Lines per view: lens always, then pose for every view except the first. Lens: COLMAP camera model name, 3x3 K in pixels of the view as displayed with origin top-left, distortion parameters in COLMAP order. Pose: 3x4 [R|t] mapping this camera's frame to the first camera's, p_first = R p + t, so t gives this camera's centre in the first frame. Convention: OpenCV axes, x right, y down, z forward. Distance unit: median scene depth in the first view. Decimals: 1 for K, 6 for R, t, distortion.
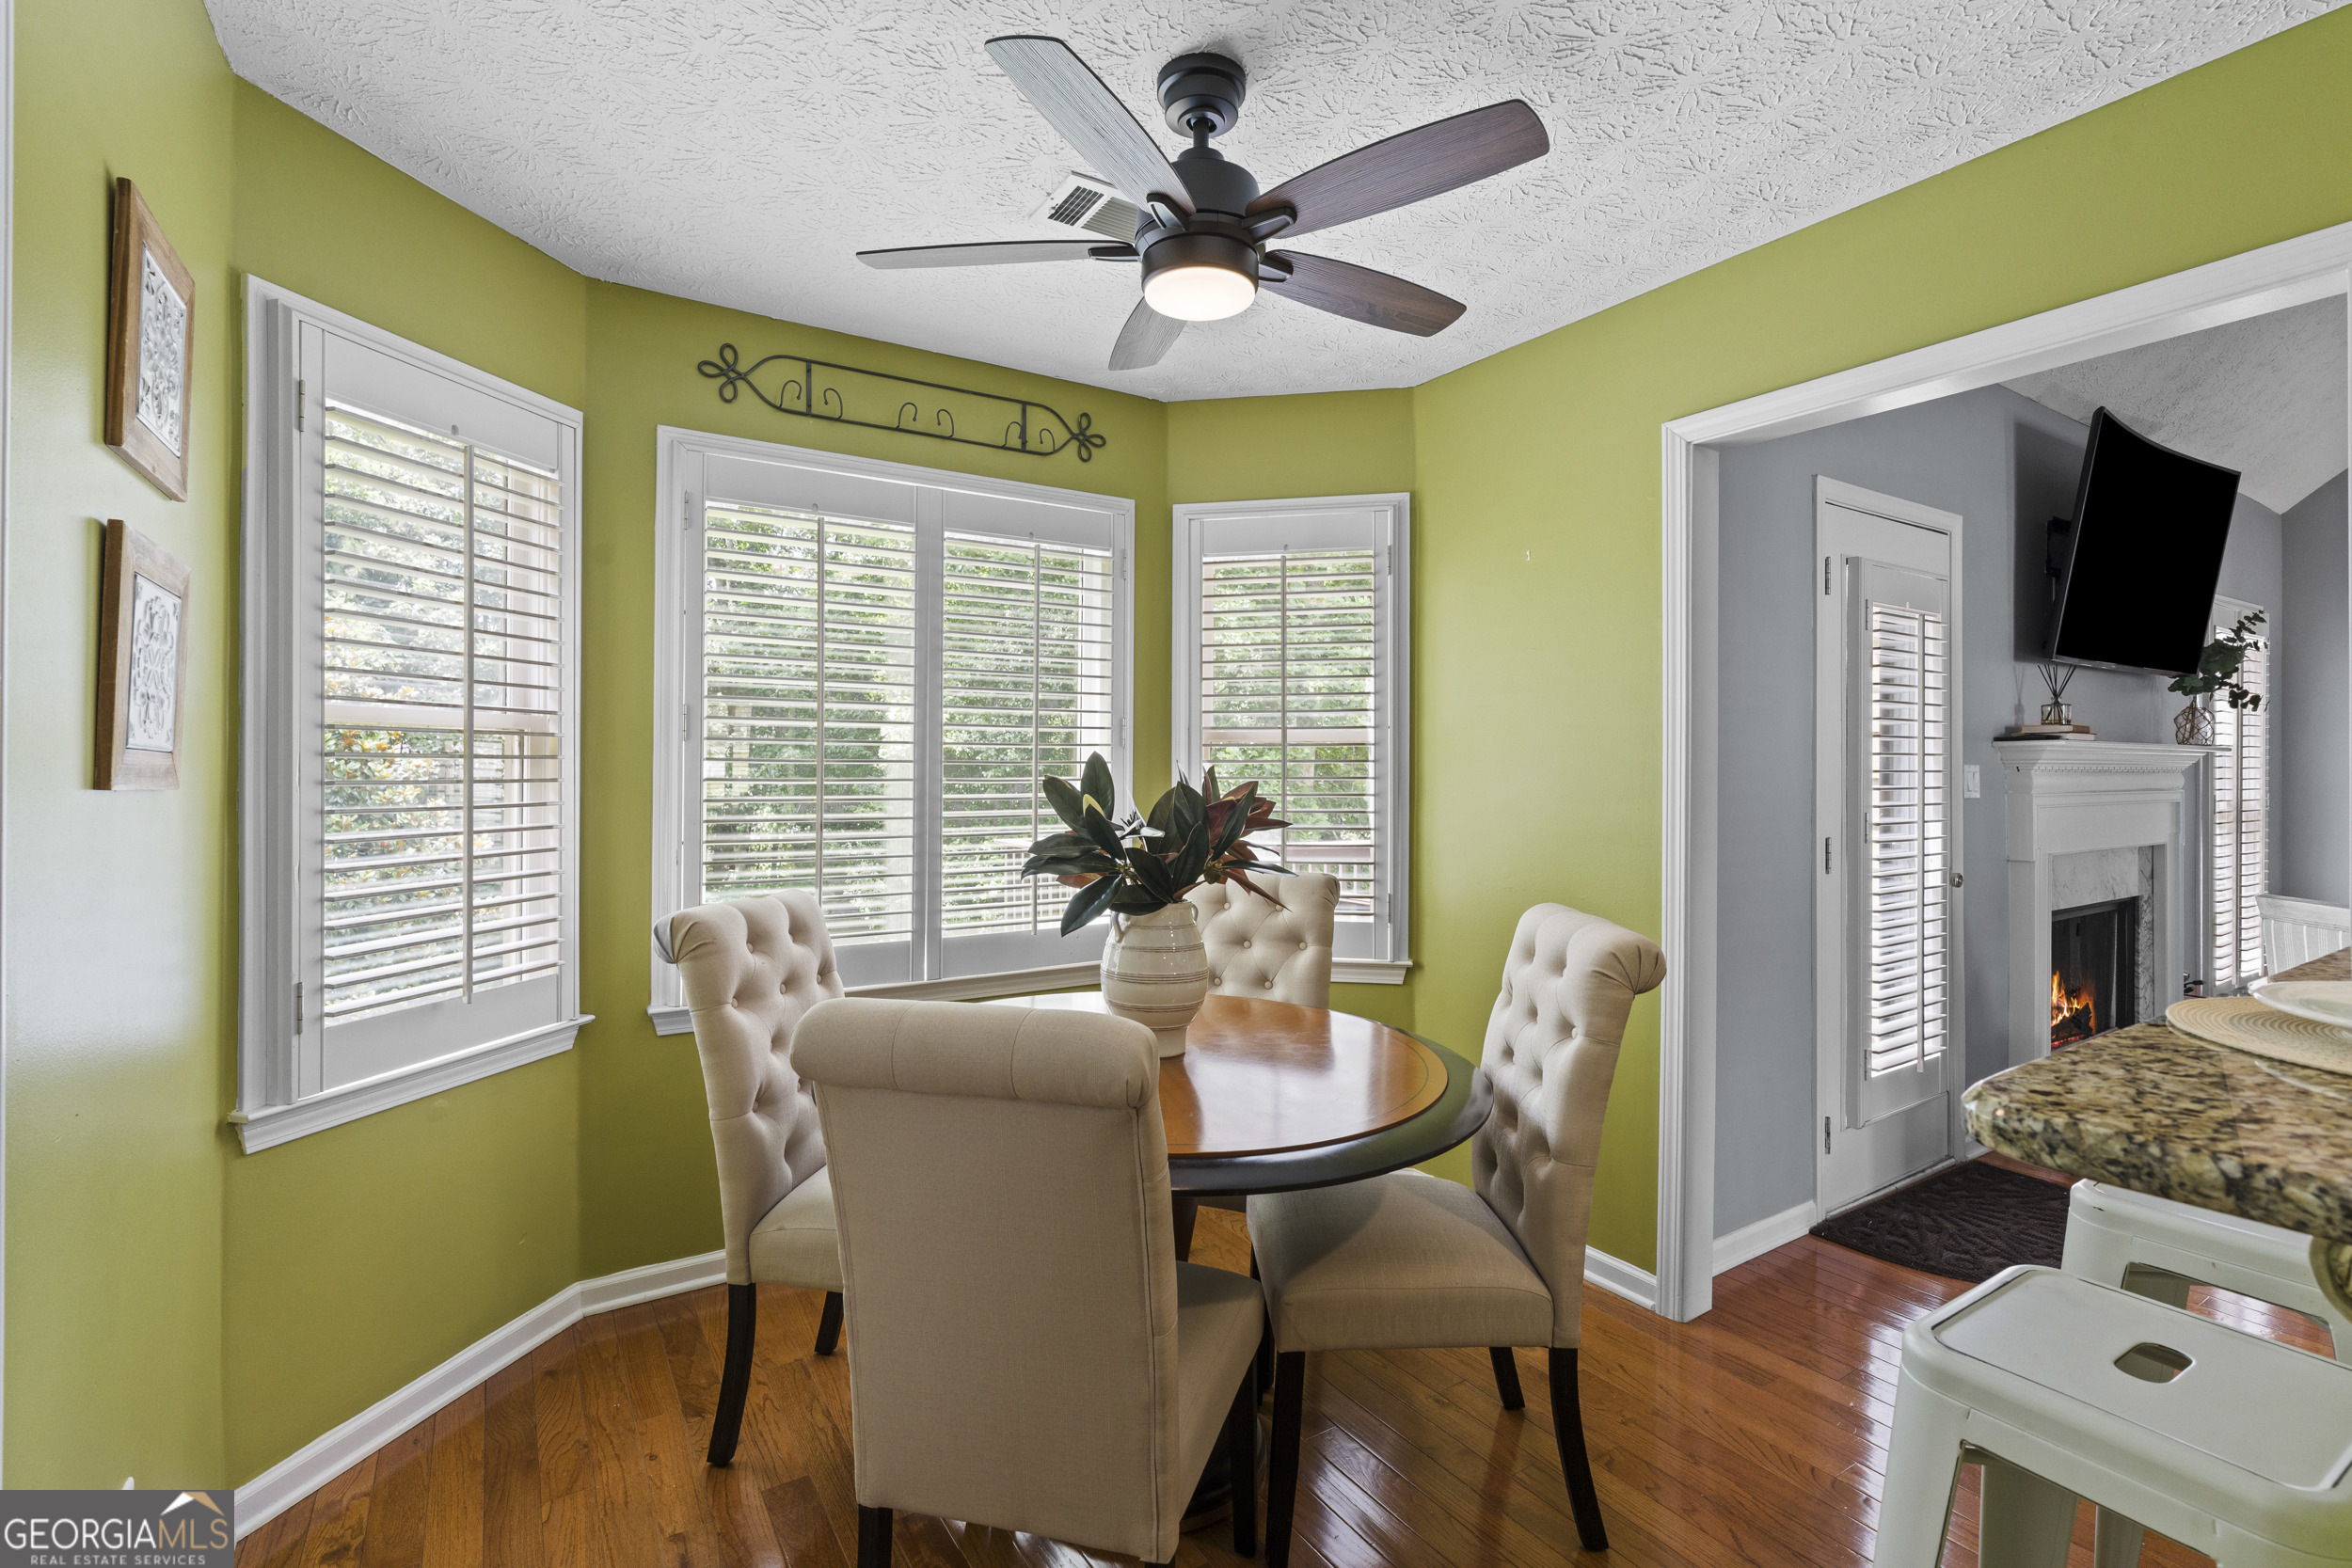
lens RADIAL K [[1070.1, 0, 1198.5], [0, 1070.1, 765.2], [0, 0, 1]] dist [-0.002134, 0.001248]
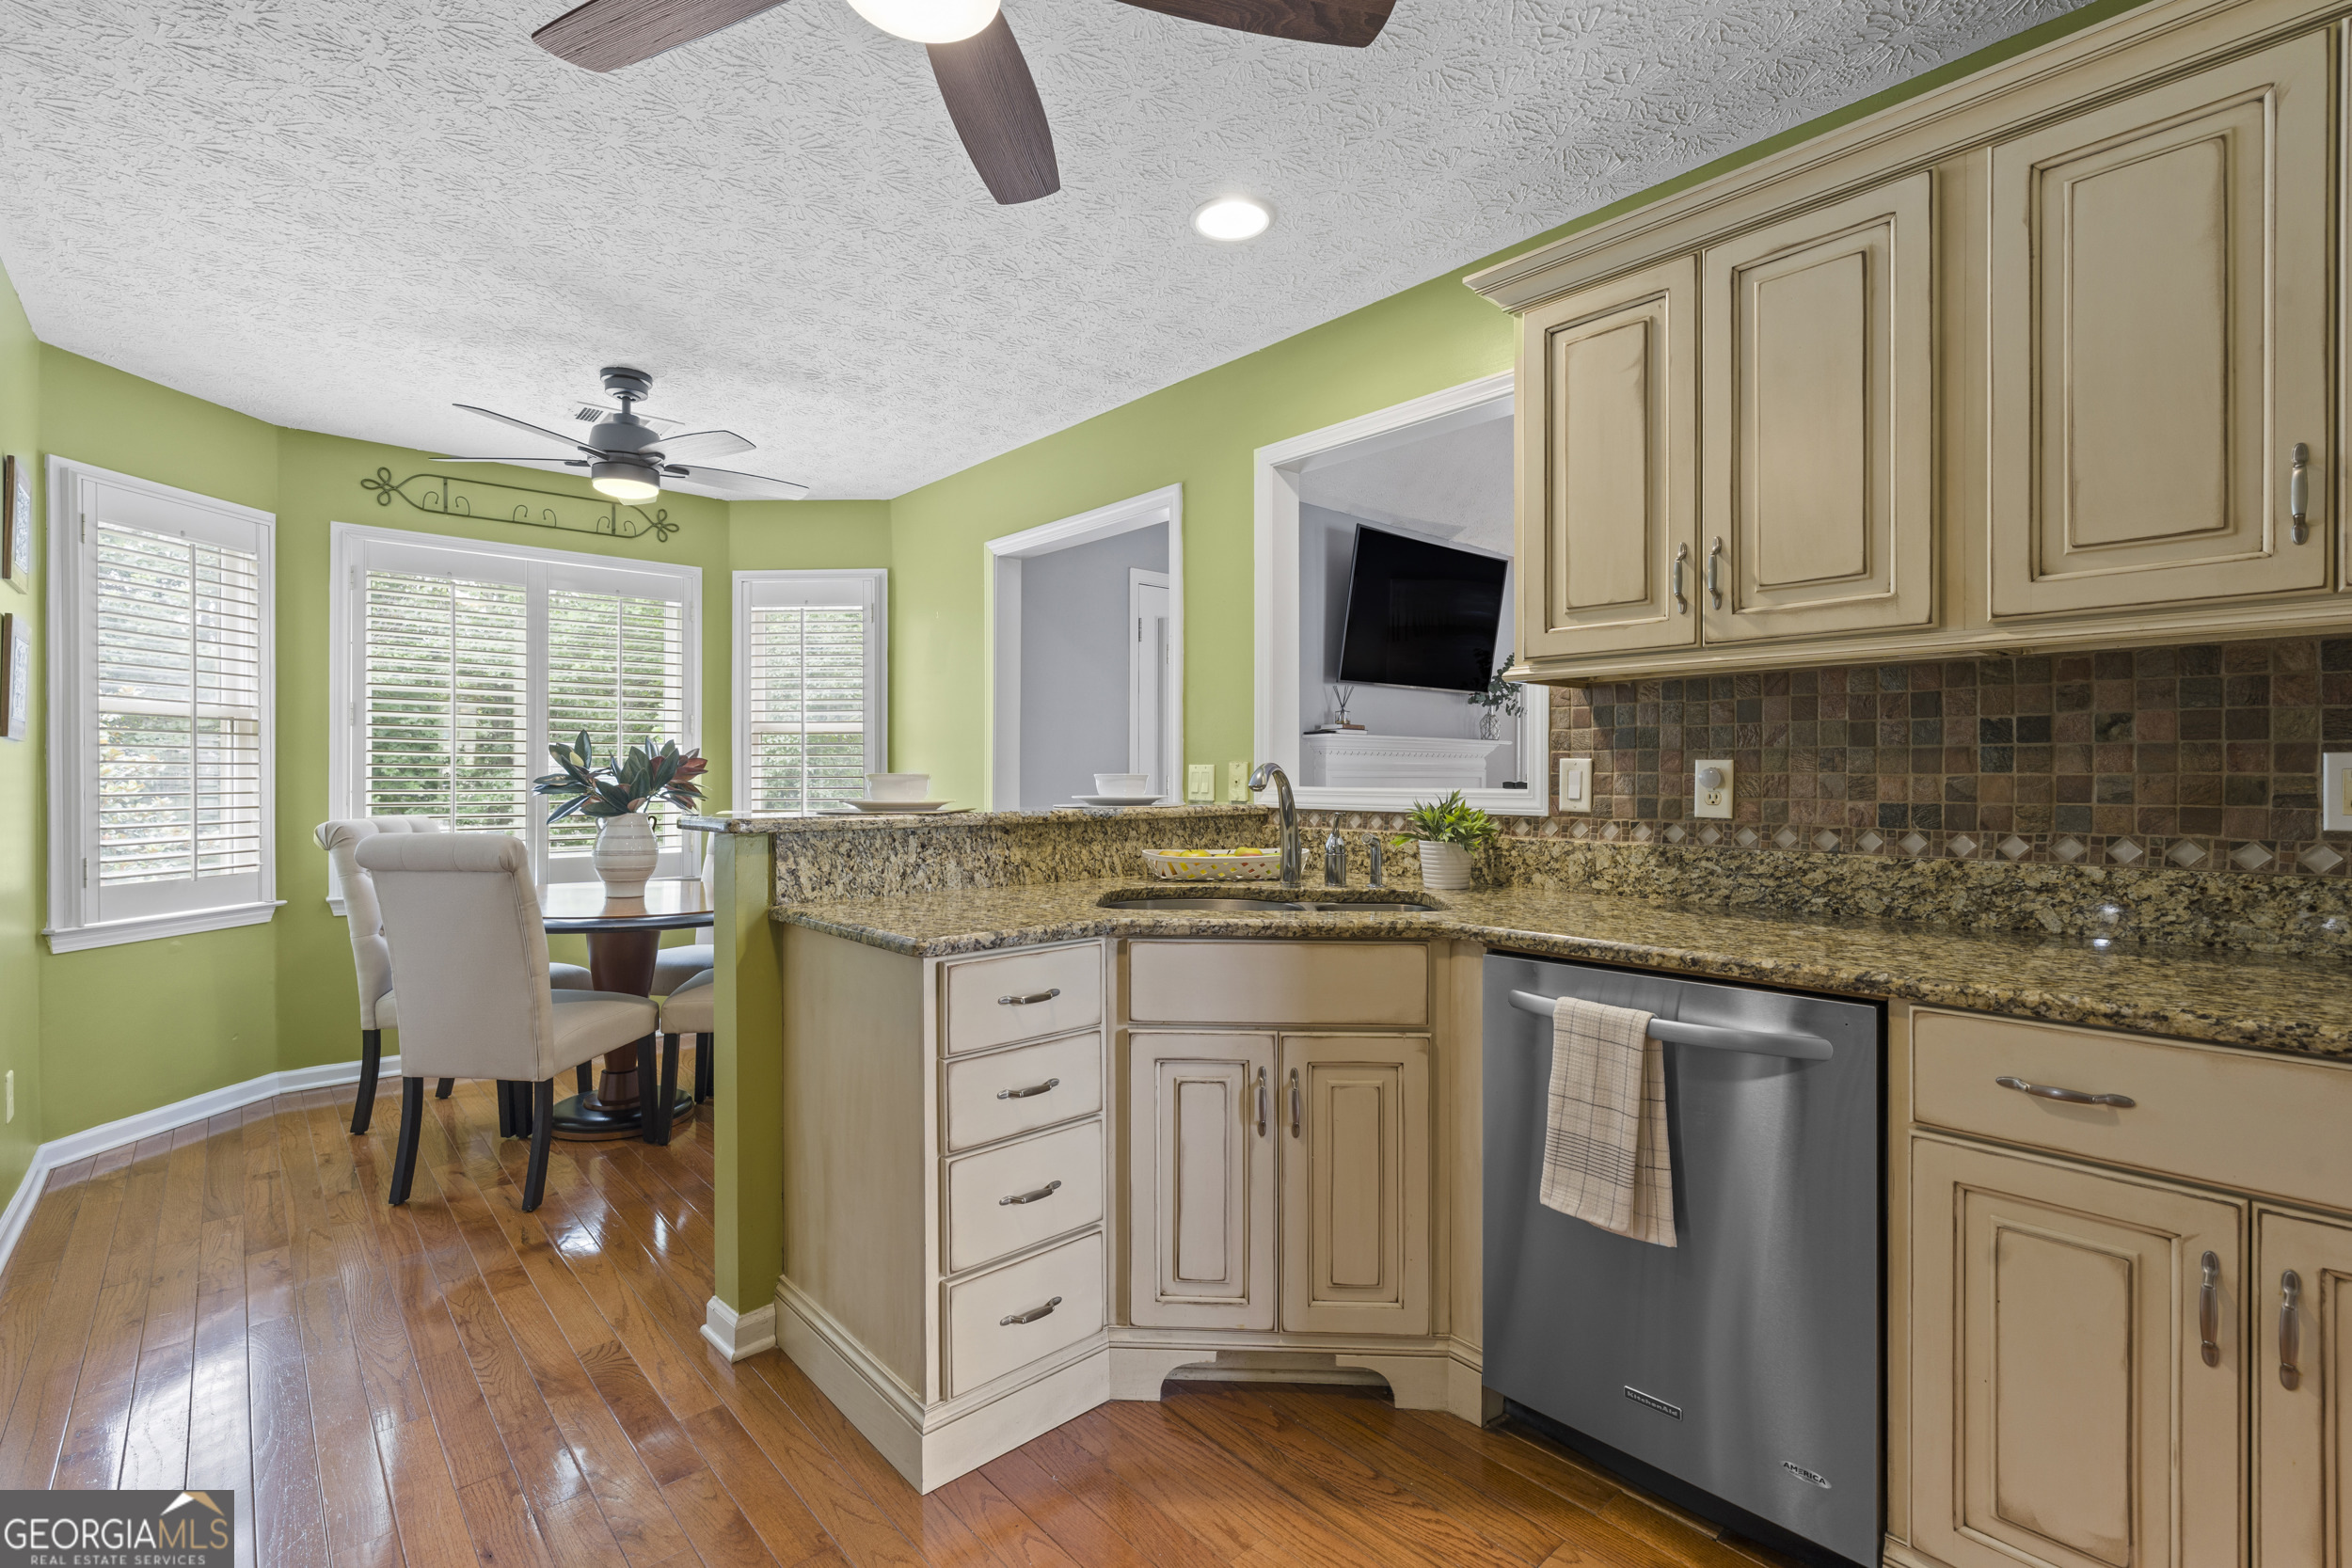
lens RADIAL K [[1070.1, 0, 1198.9], [0, 1070.1, 781.5], [0, 0, 1]] dist [-0.002134, 0.001248]
pose [[0.988462, -0.002055, 0.151457, 0.534863], [0.000912, 0.999971, 0.007614, 0.050855], [-0.151468, -0.007388, 0.988435, -0.772188]]
